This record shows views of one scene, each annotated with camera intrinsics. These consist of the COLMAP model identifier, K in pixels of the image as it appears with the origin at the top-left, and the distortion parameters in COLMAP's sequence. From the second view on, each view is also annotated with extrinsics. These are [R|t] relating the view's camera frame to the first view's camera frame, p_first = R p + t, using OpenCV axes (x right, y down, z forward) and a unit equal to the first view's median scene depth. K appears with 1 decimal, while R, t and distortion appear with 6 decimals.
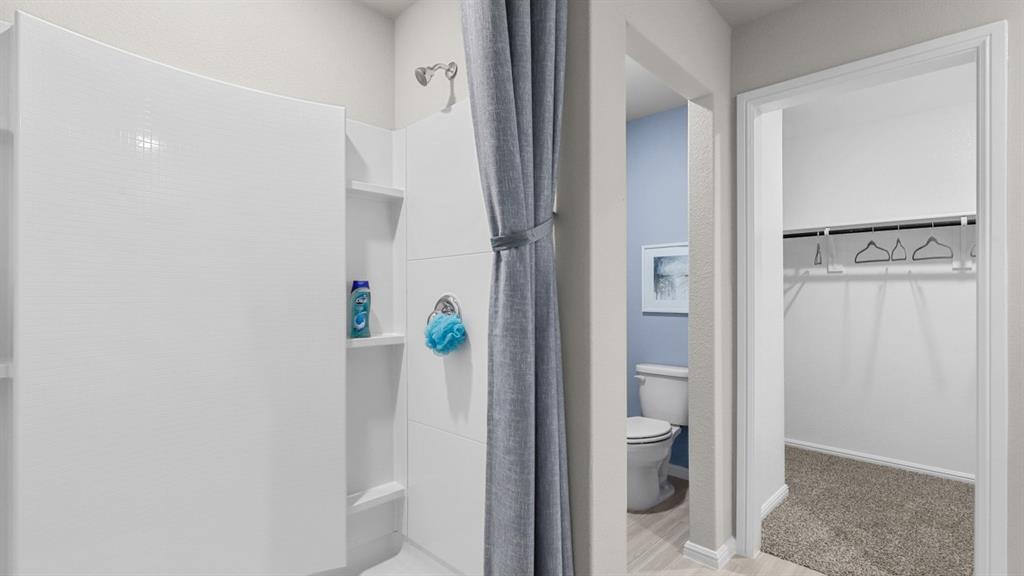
lens RADIAL K [[472.7, 0, 514.1], [0, 472.7, 282.8], [0, 0, 1]] dist [-0.000161, -0.000050]
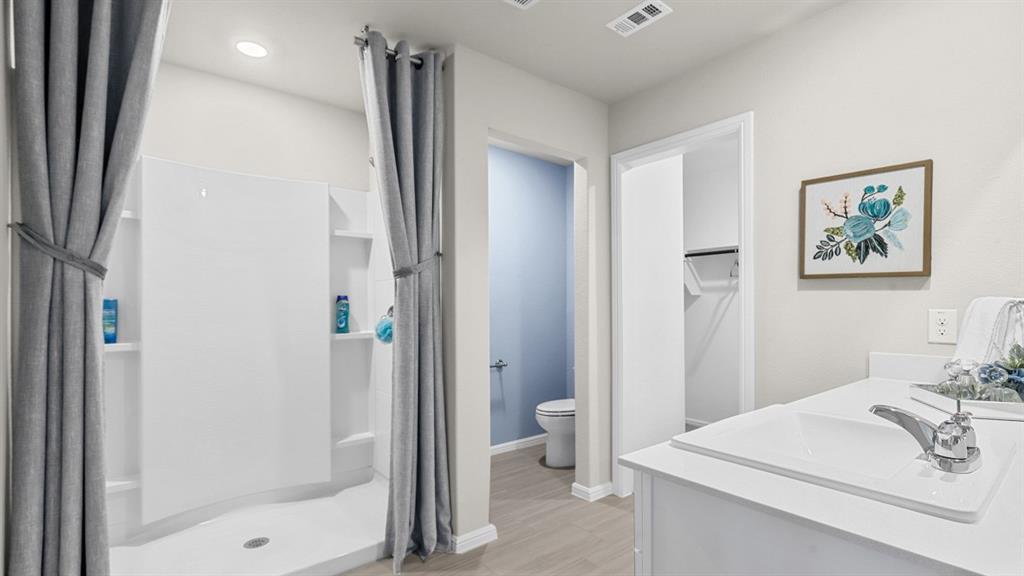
lens RADIAL K [[472.7, 0, 513.3], [0, 472.7, 291.0], [0, 0, 1]] dist [-0.000161, -0.000050]
pose [[0.992296, -0.009343, -0.123539, 0.401692], [0.009296, 0.999956, -0.000953, -0.012230], [0.123543, -0.000203, 0.992339, -0.425288]]
